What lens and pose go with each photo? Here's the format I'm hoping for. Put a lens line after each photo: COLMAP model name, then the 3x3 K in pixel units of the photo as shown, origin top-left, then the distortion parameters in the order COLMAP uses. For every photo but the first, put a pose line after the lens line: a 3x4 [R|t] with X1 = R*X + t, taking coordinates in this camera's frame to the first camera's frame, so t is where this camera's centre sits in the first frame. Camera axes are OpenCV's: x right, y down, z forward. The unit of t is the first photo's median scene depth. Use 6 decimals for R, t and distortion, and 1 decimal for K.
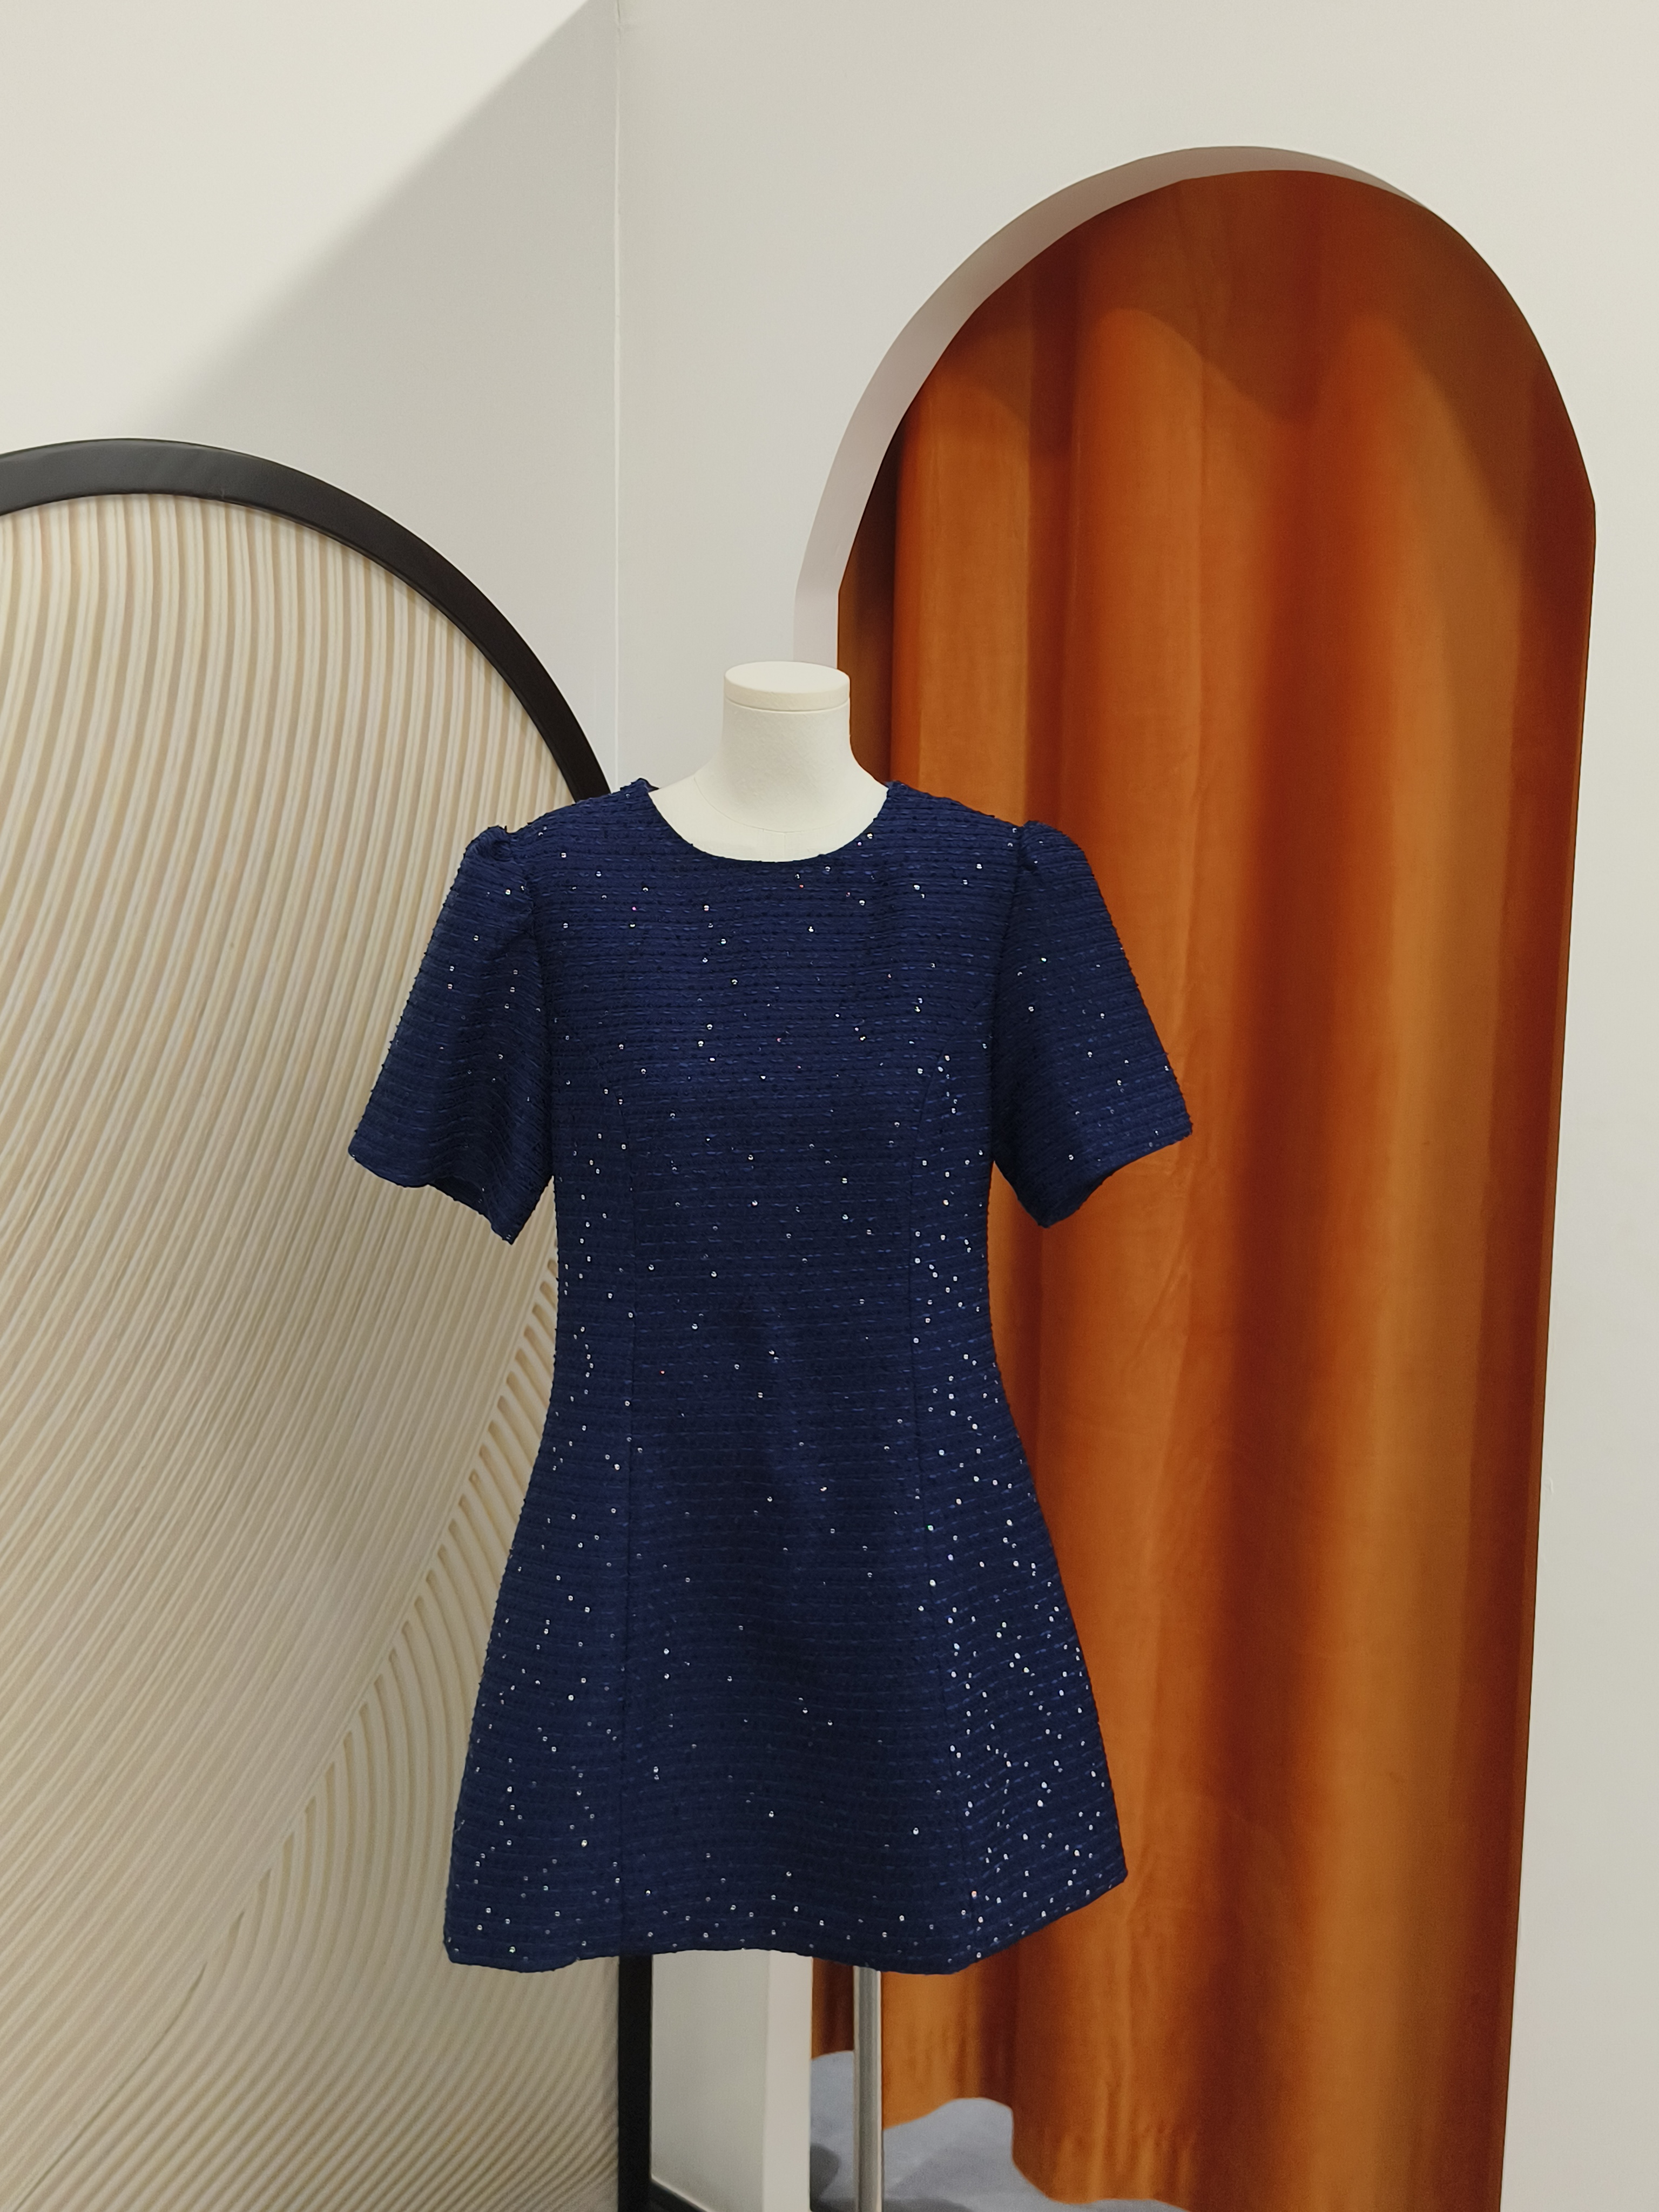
lens RADIAL K [[2093.5, 0, 833.5], [0, 2093.5, 1129.2], [0, 0, 1]] dist [0.036221, 0.000000]
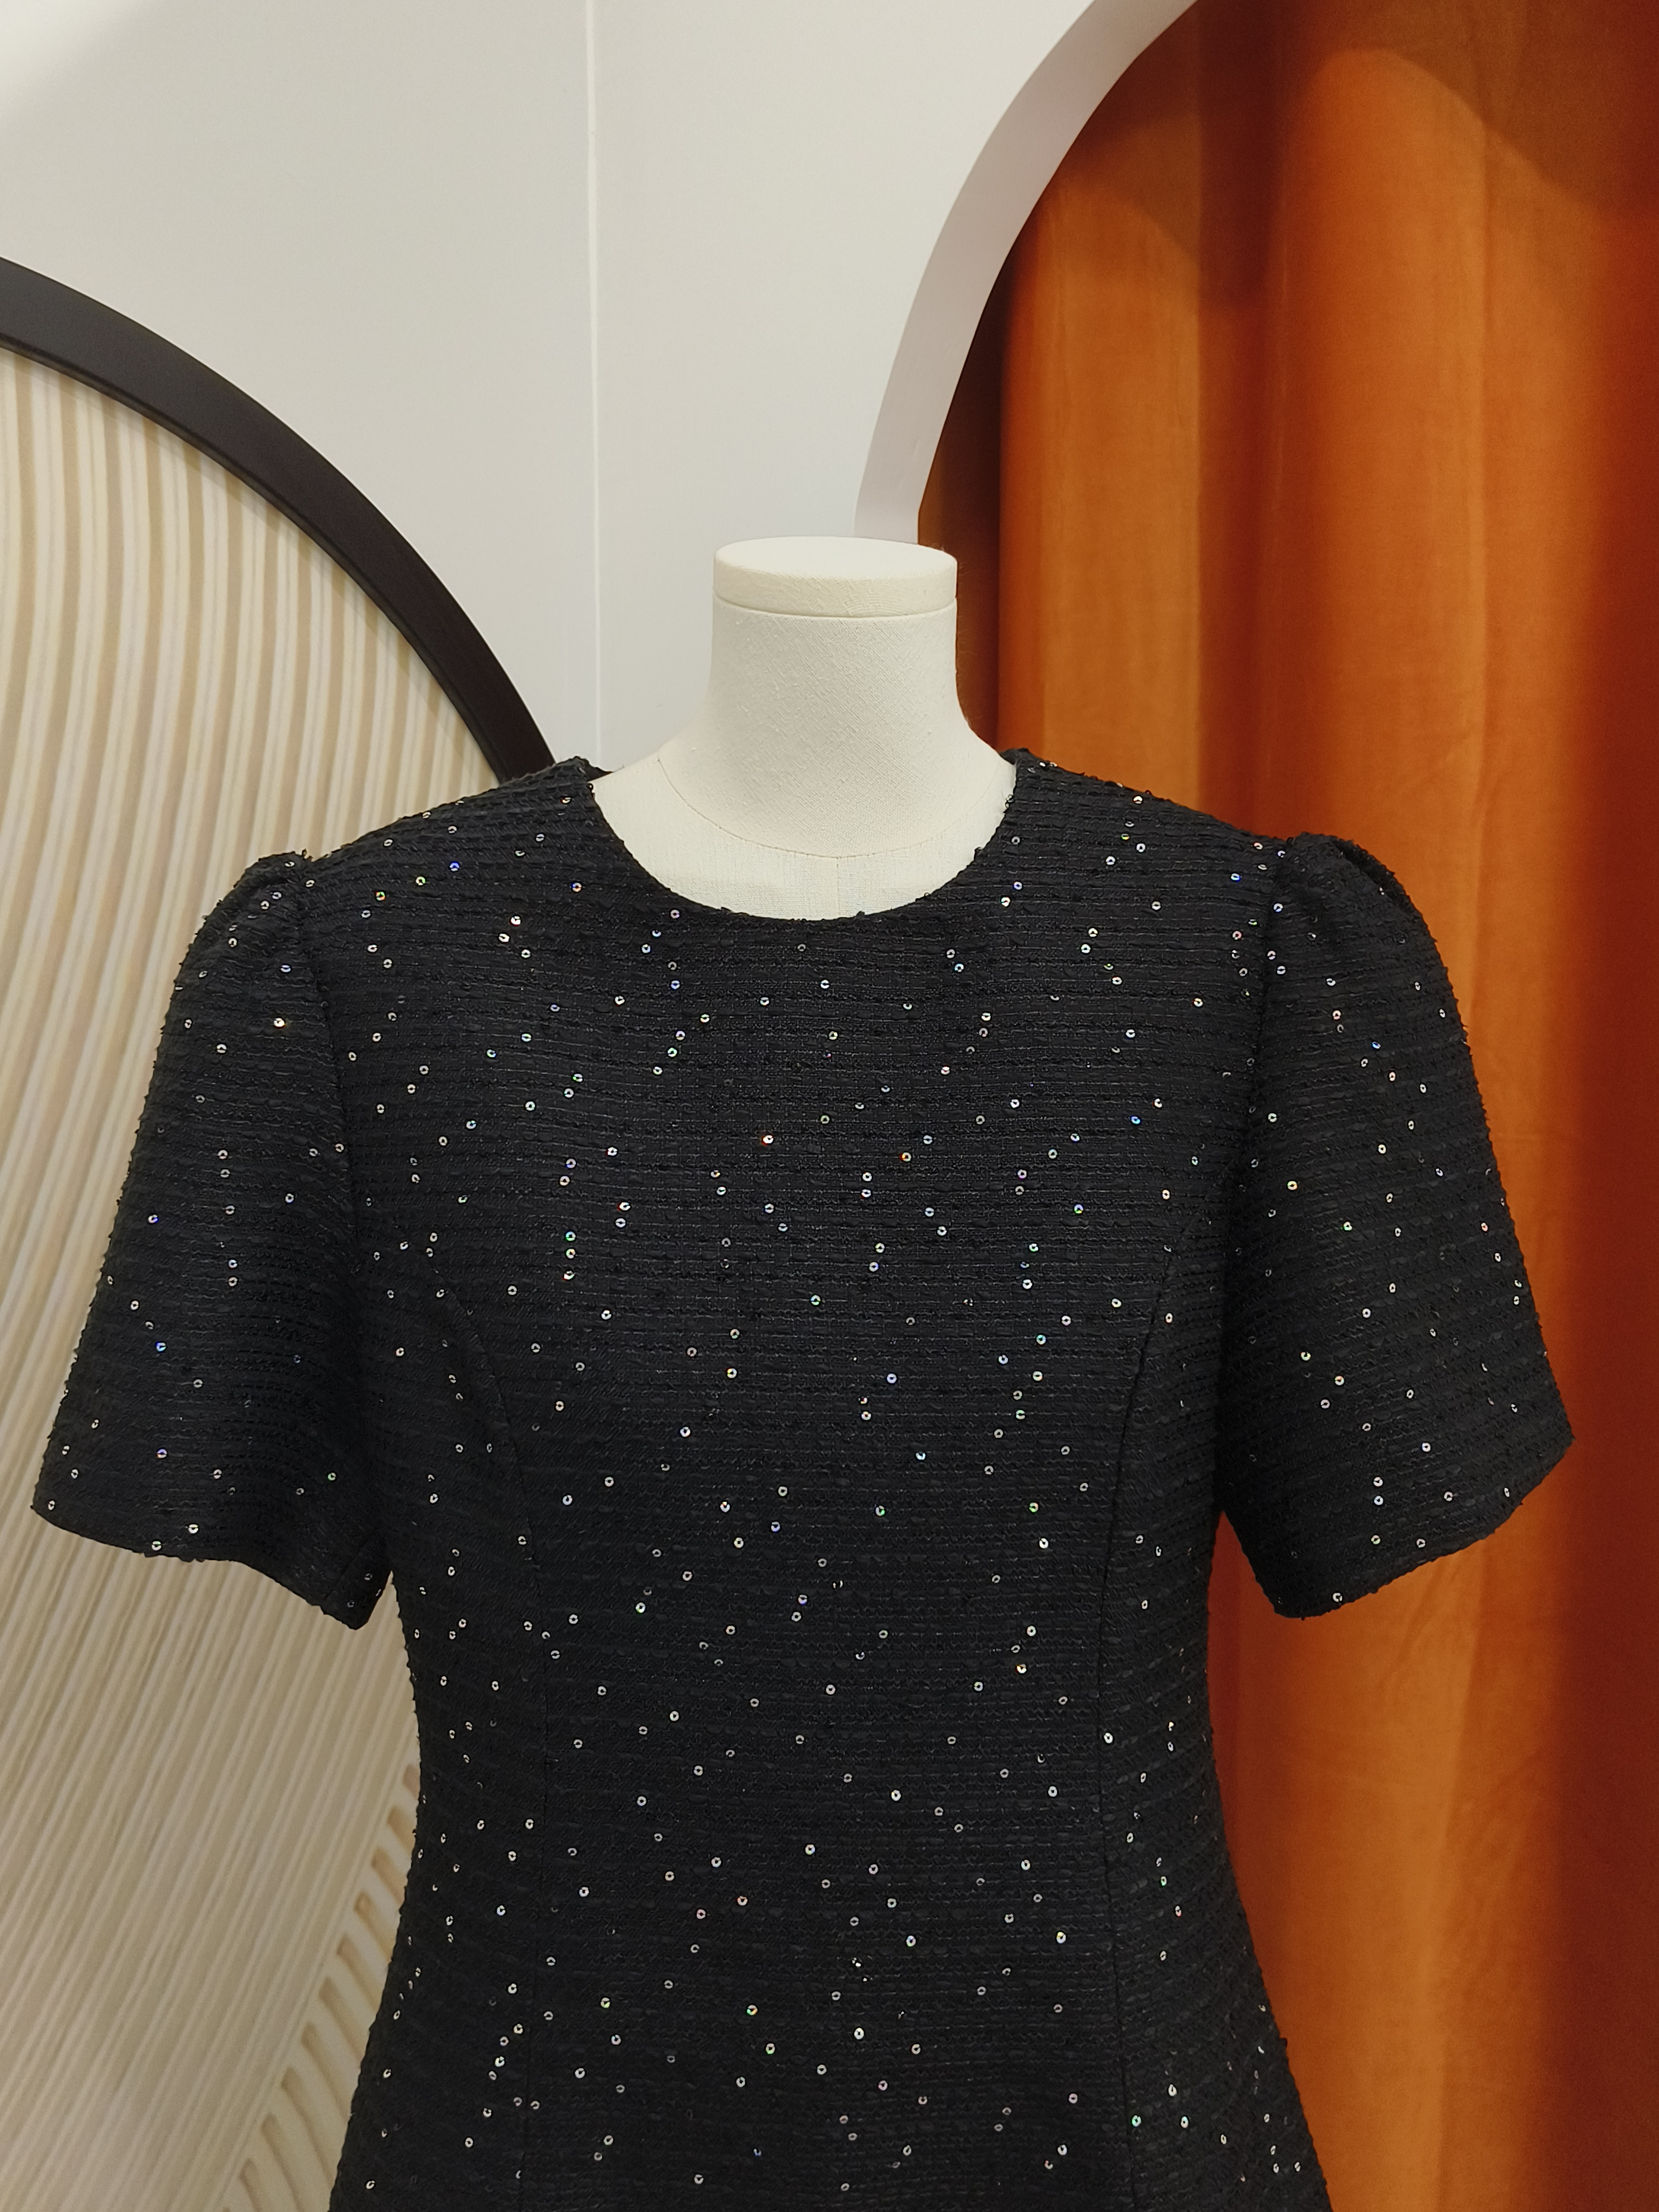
lens RADIAL K [[2093.5, 0, 848.6], [0, 2093.5, 1083.4], [0, 0, 1]] dist [0.036221, 0.000000]
pose [[0.999774, -0.015558, -0.014454, -0.015451], [0.014943, 0.999015, -0.041777, -0.051766], [0.015090, 0.041552, 0.999022, 0.389011]]
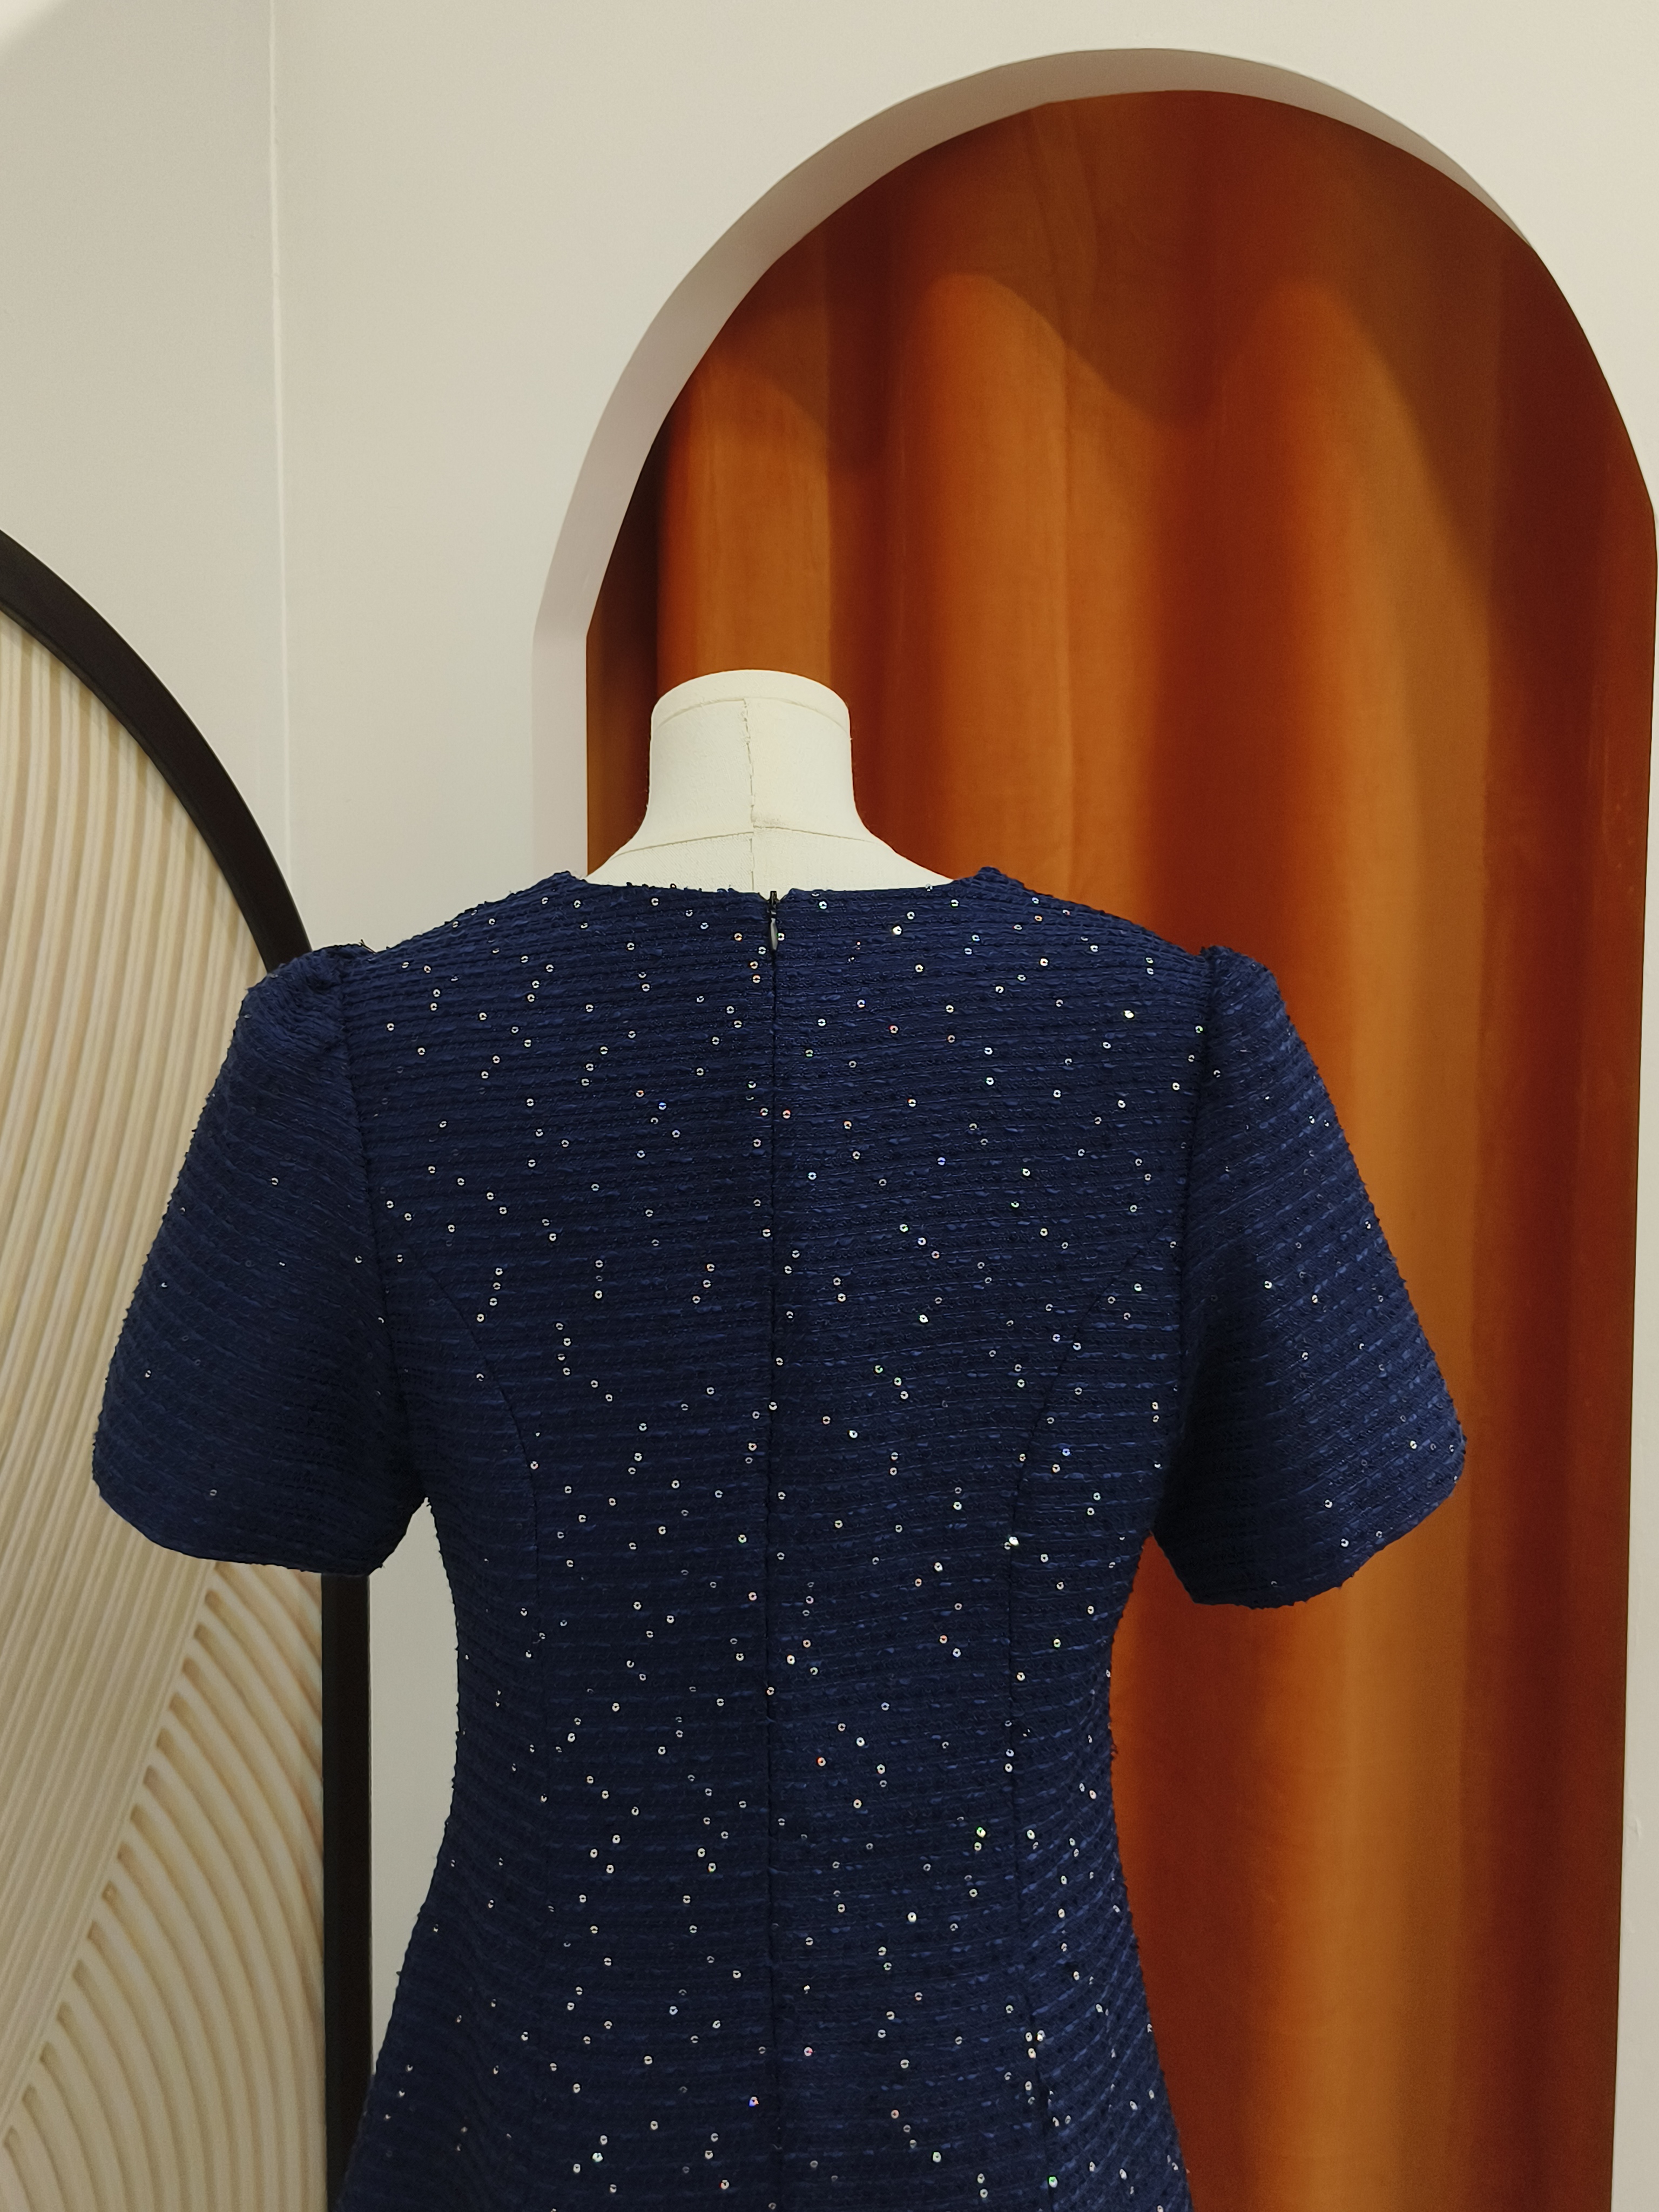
lens RADIAL K [[2093.5, 0, 825.2], [0, 2093.5, 1119.4], [0, 0, 1]] dist [0.036221, 0.000000]
pose [[0.985259, -0.025965, 0.169086, -0.054015], [0.033768, 0.998485, -0.043434, -0.051907], [-0.167702, 0.048503, 0.984644, 0.283045]]
